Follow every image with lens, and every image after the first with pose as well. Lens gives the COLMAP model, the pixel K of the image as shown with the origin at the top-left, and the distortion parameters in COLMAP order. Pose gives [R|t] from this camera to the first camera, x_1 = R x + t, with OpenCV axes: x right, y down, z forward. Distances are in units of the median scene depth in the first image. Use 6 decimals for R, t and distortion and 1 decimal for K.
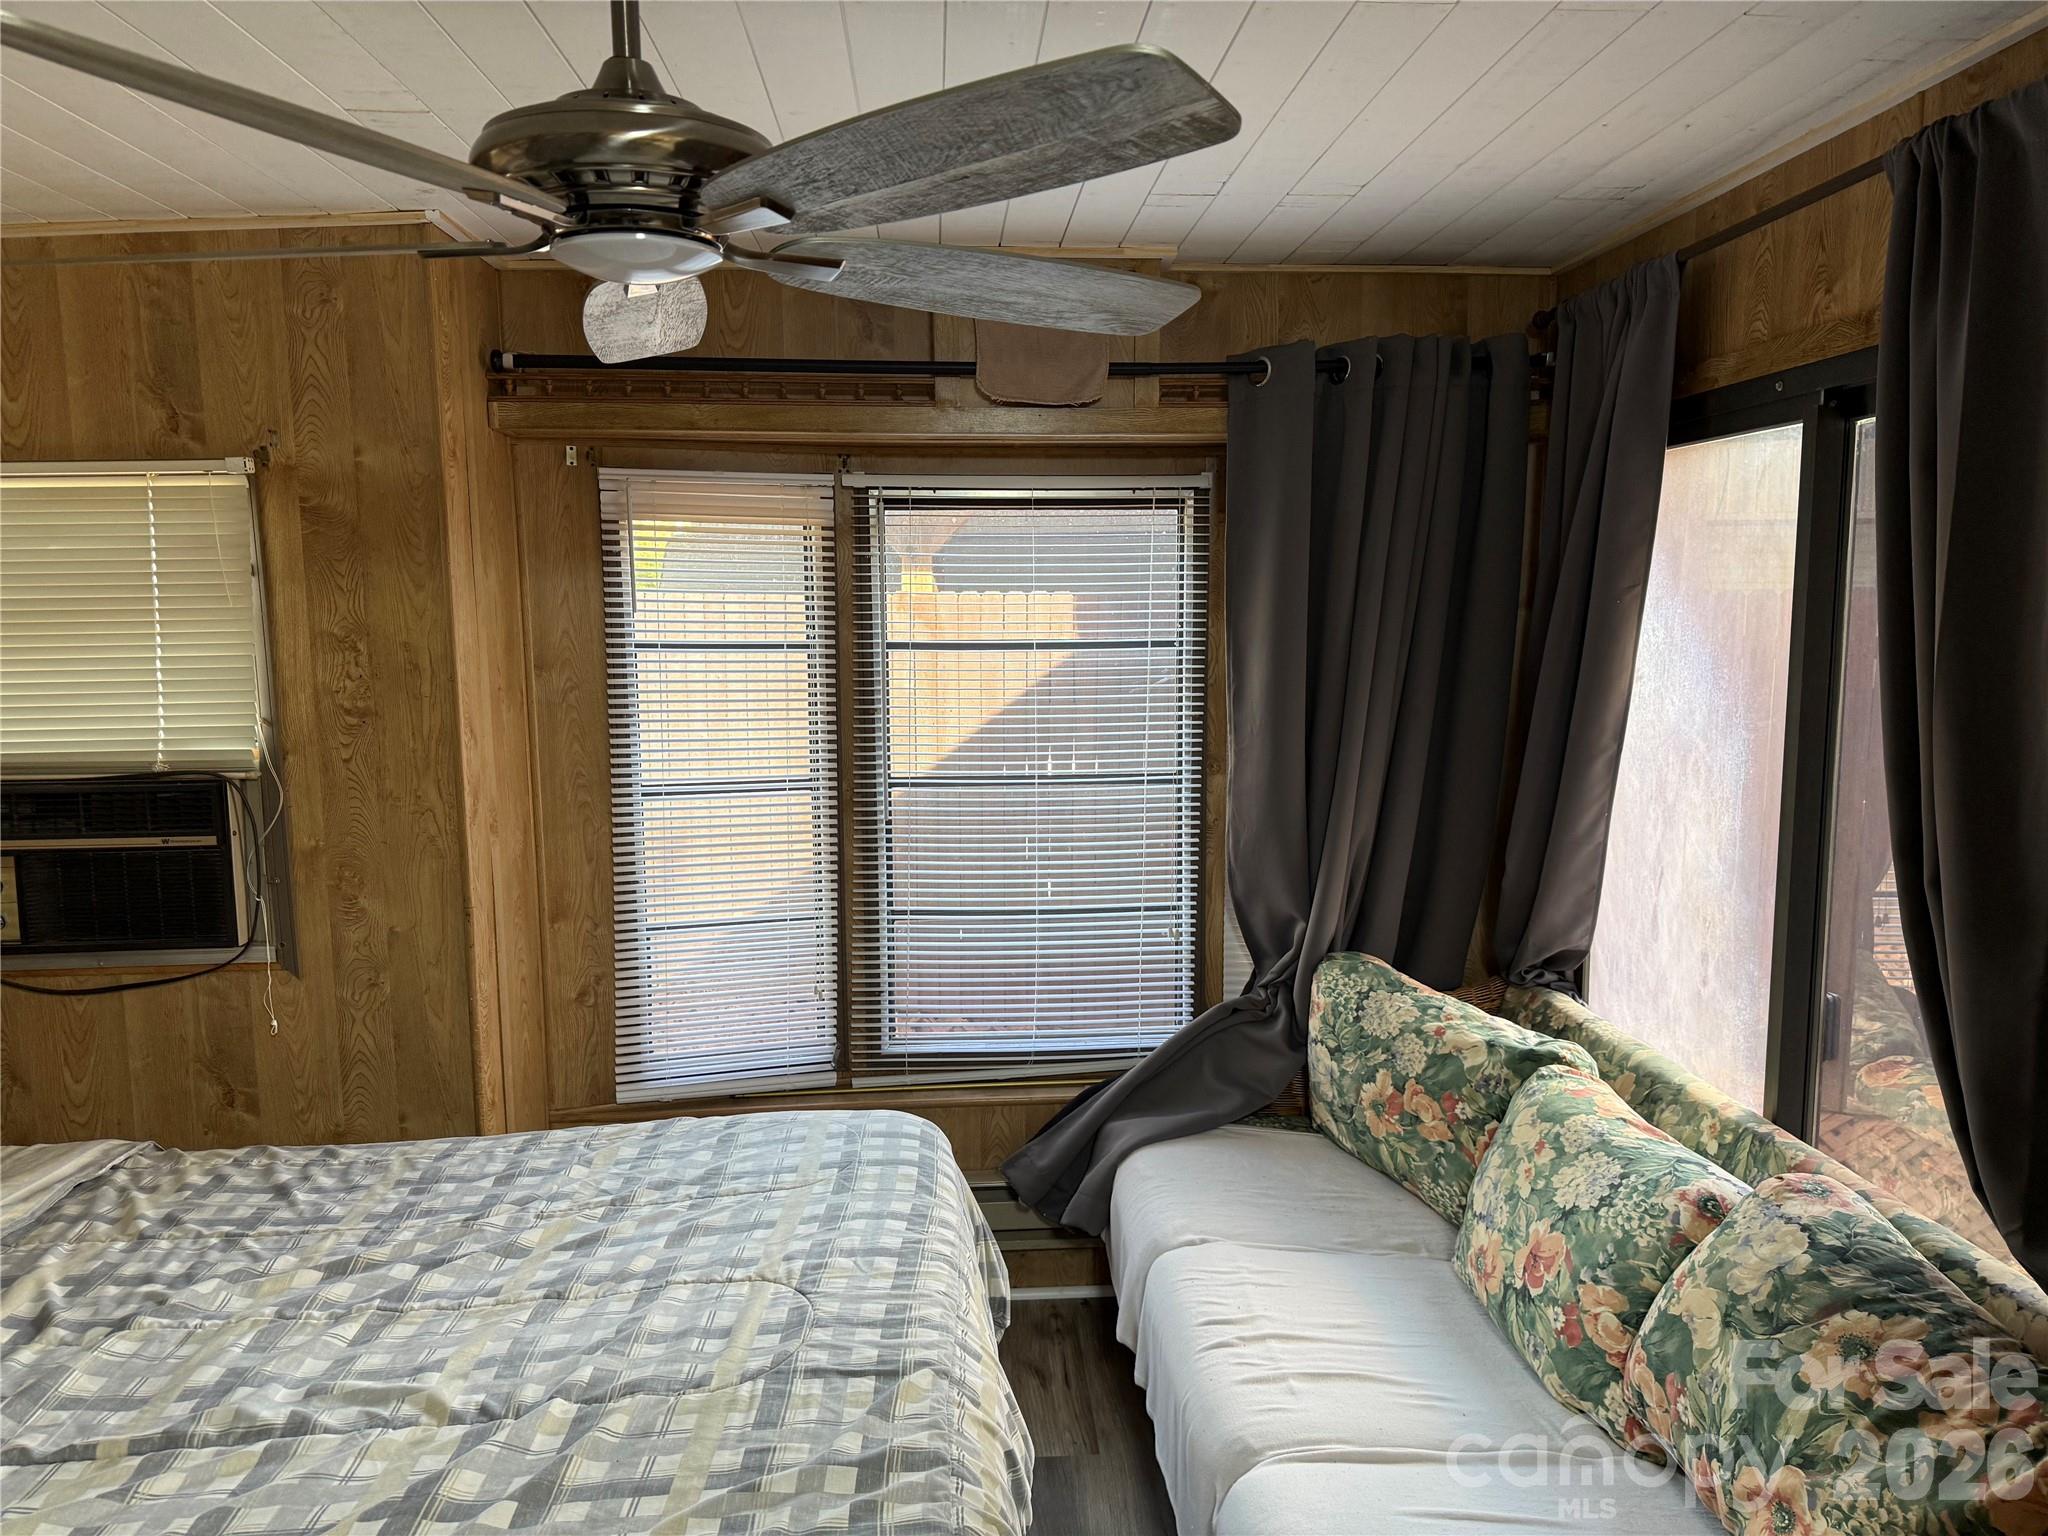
lens RADIAL K [[1483.7, 0, 1058.6], [0, 1483.7, 774.8], [0, 0, 1]] dist [0.002500, 0.001504]
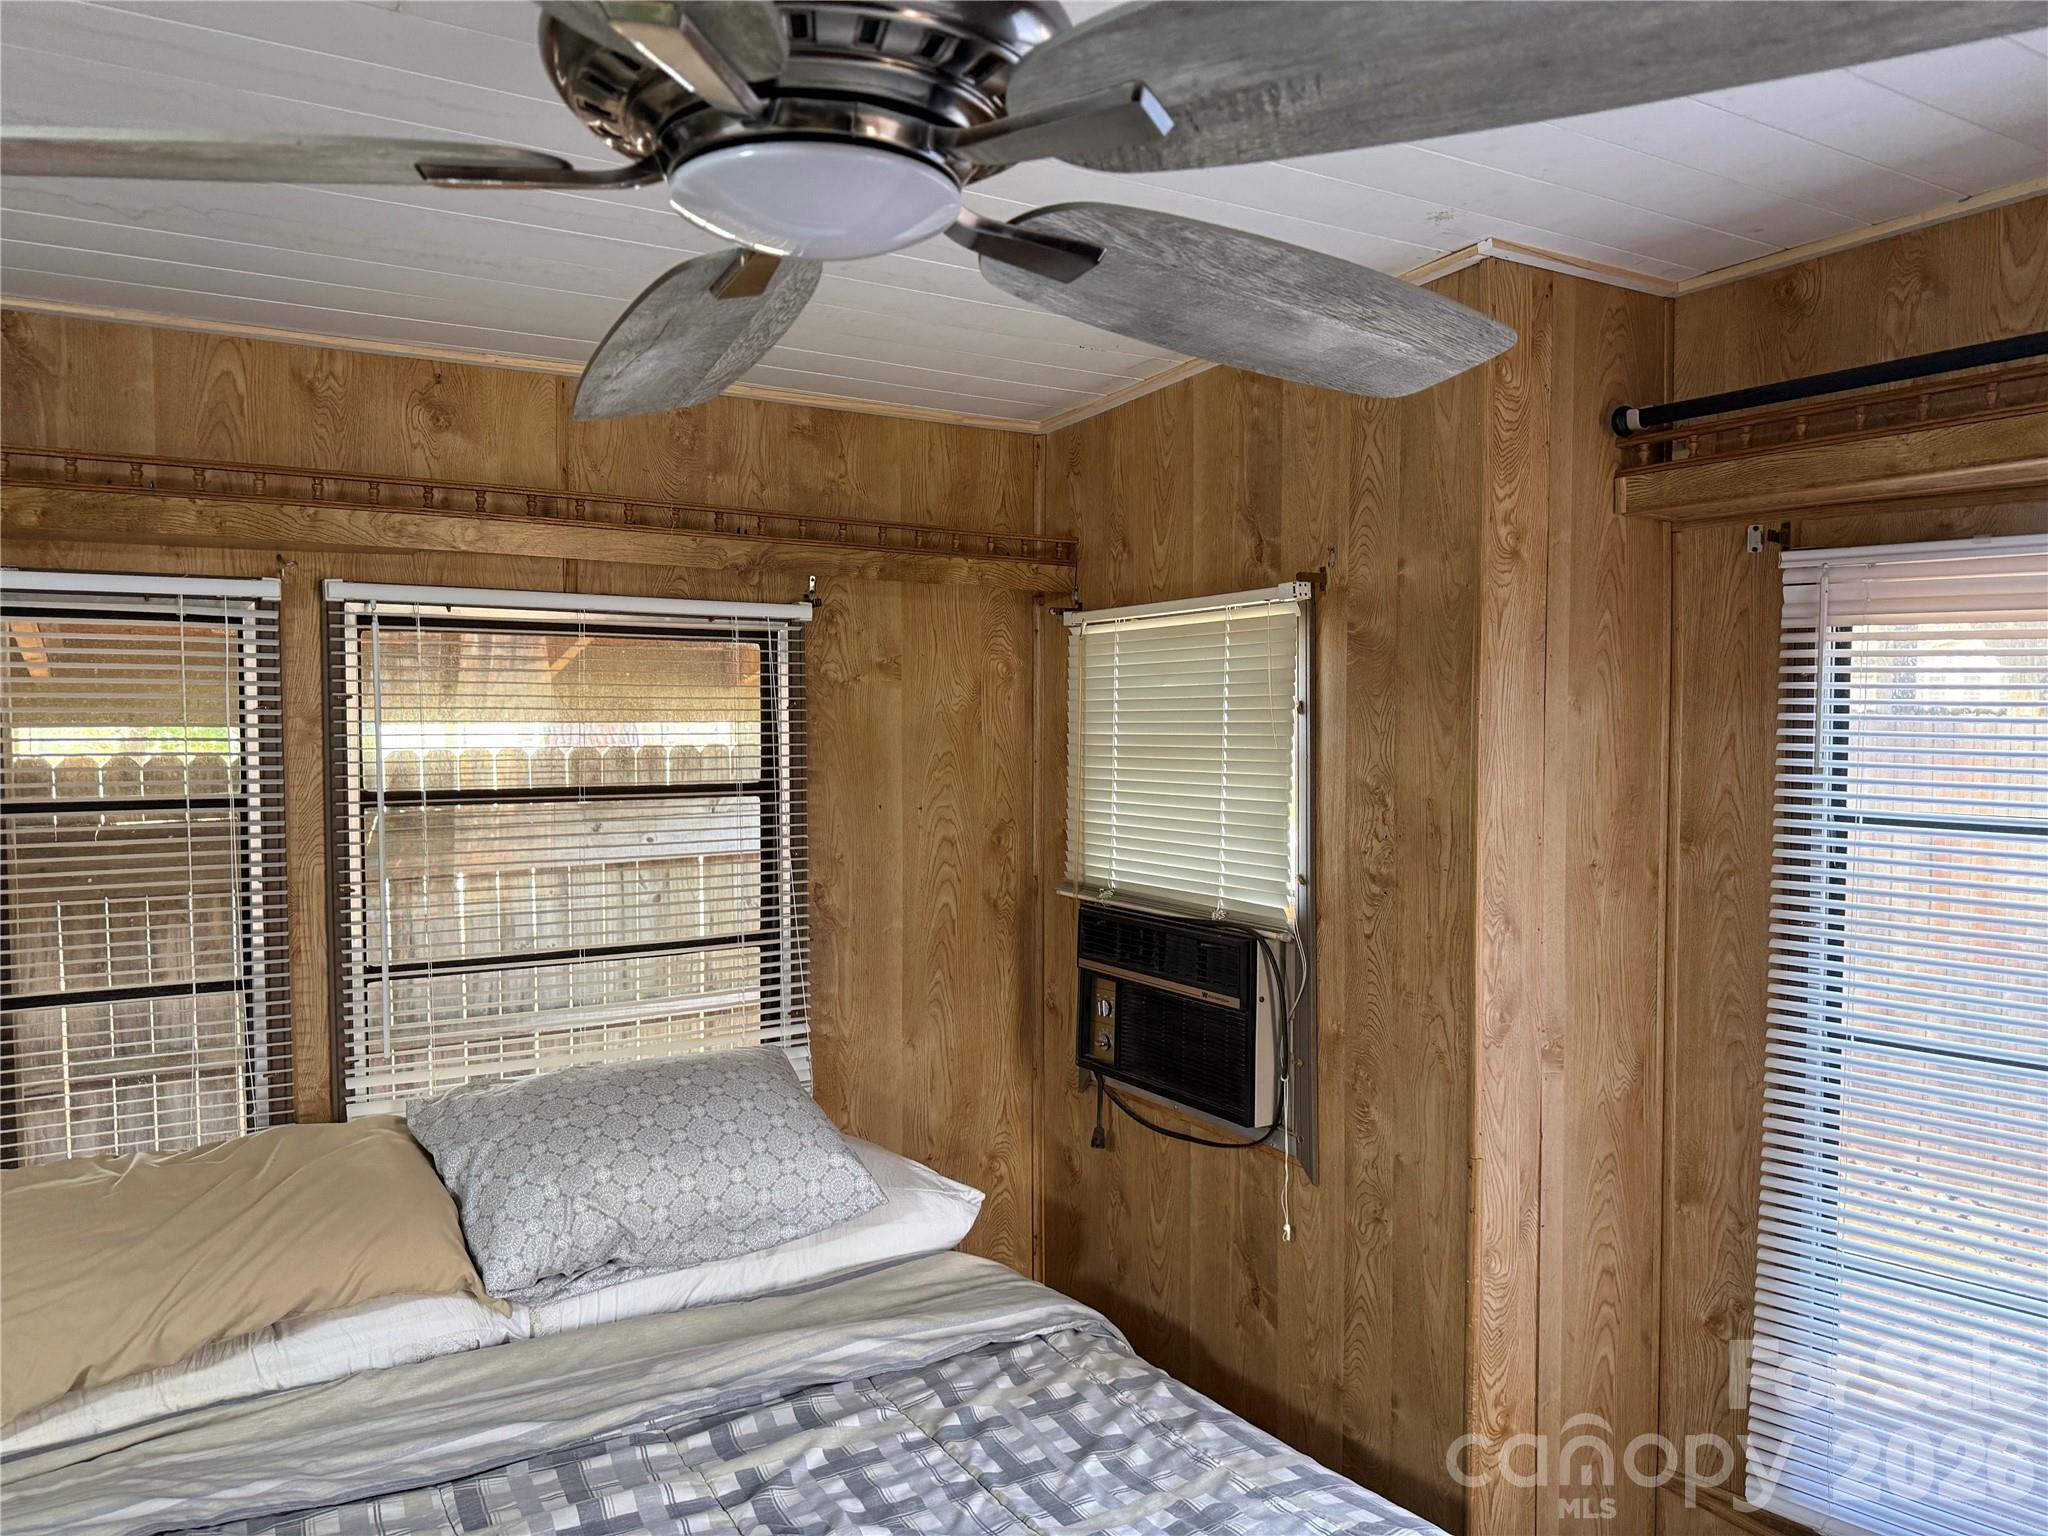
lens RADIAL K [[1450.0, 0, 998.6], [0, 1450.0, 769.5], [0, 0, 1]] dist [0.139194, -0.241271]
pose [[0.443874, 0.042102, -0.895100, 0.153575], [-0.109692, 0.993936, -0.007645, -0.073417], [0.889350, 0.101579, 0.445801, 0.447780]]
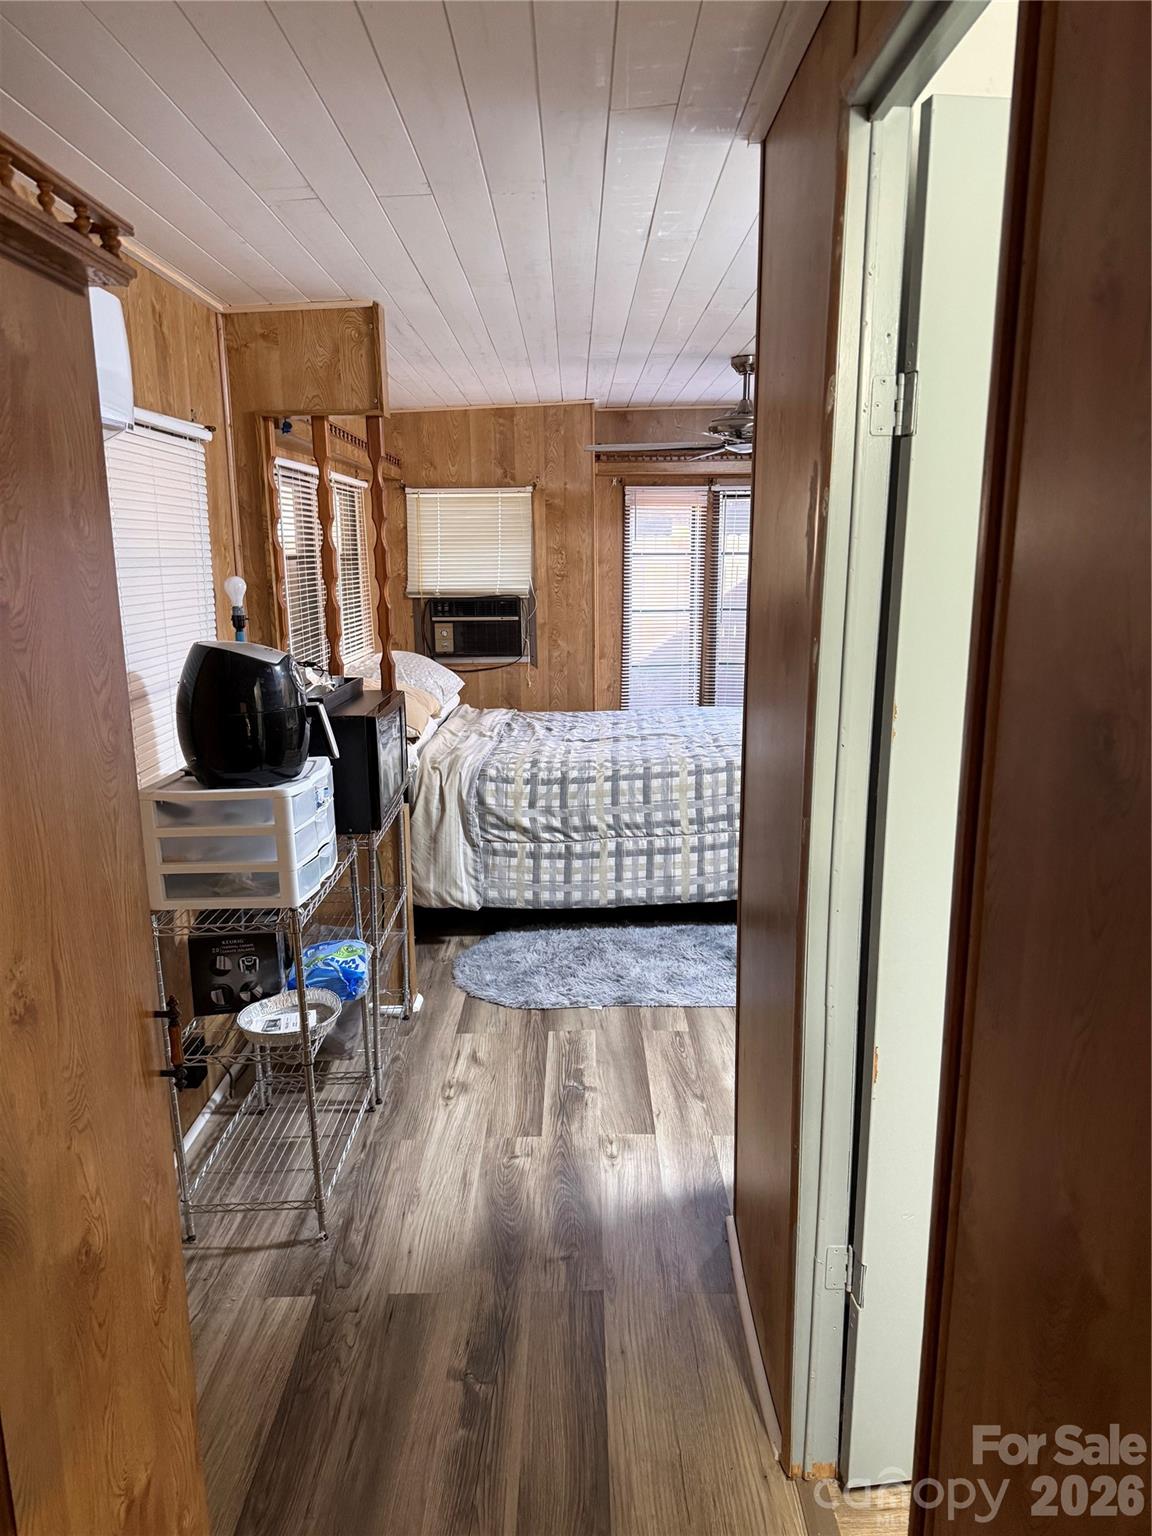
lens RADIAL K [[1087.5, 0, 565.8], [0, 1087.5, 768.8], [0, 0, 1]] dist [0.139194, -0.241271]
pose [[0.995992, 0.018946, -0.087417, -0.268403], [-0.011303, 0.996134, 0.087111, 0.149515], [0.088730, -0.085774, 0.992356, -1.164048]]
